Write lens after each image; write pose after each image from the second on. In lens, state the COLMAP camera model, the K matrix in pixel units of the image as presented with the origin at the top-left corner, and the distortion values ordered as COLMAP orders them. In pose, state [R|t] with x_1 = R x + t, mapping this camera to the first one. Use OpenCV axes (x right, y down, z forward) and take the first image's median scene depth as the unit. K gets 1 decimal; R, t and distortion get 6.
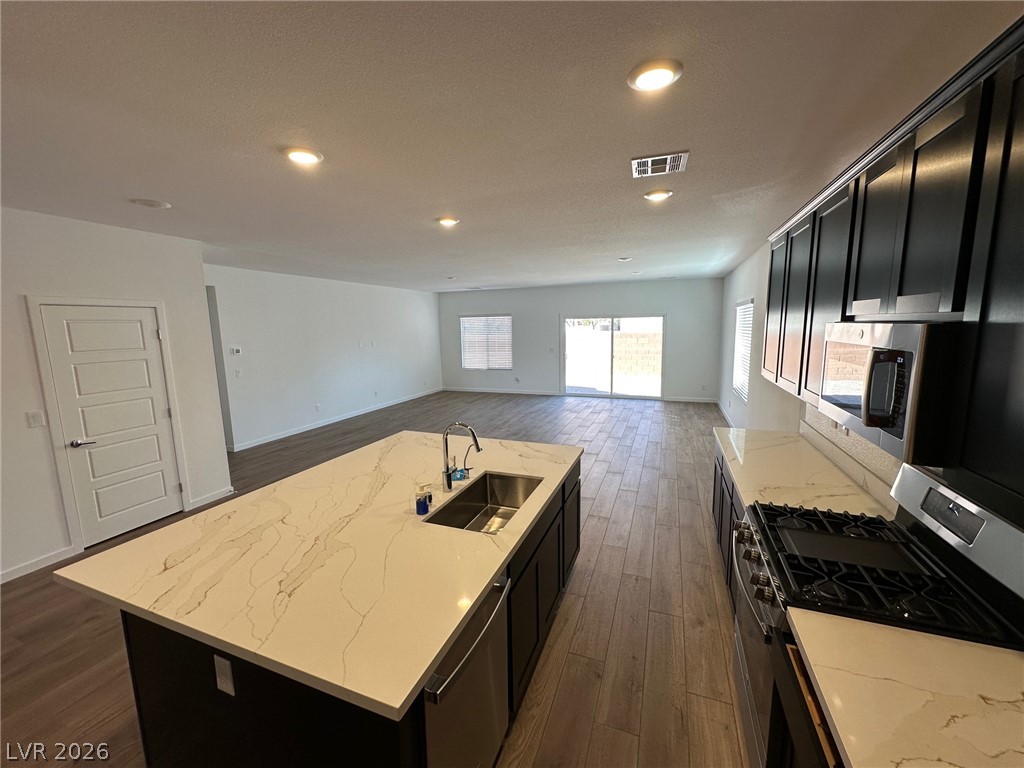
lens RADIAL K [[399.2, 0, 512.0], [0, 399.2, 384.0], [0, 0, 1]] dist [-0.000047, 0.000021]
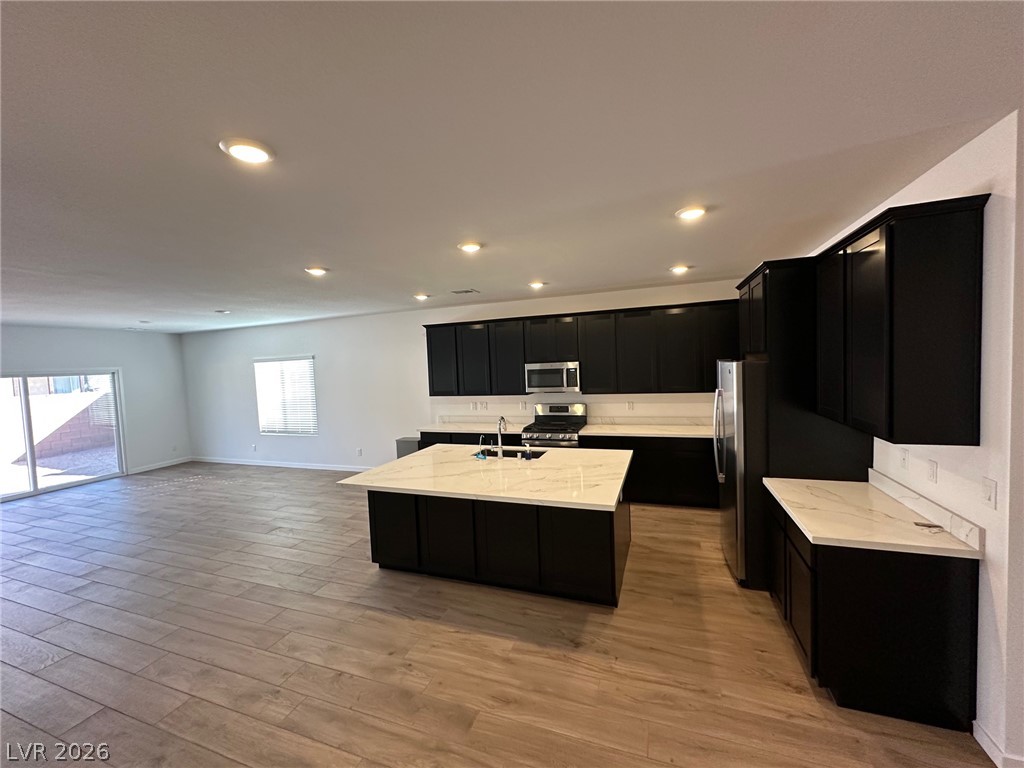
lens RADIAL K [[408.2, 0, 512.0], [0, 408.2, 384.0], [0, 0, 1]] dist [-0.001910, 0.000018]
pose [[-0.012849, -0.039273, 0.999146, -1.056345], [0.179112, 0.982976, 0.040941, -0.066021], [-0.983745, 0.179486, -0.005596, 0.491744]]
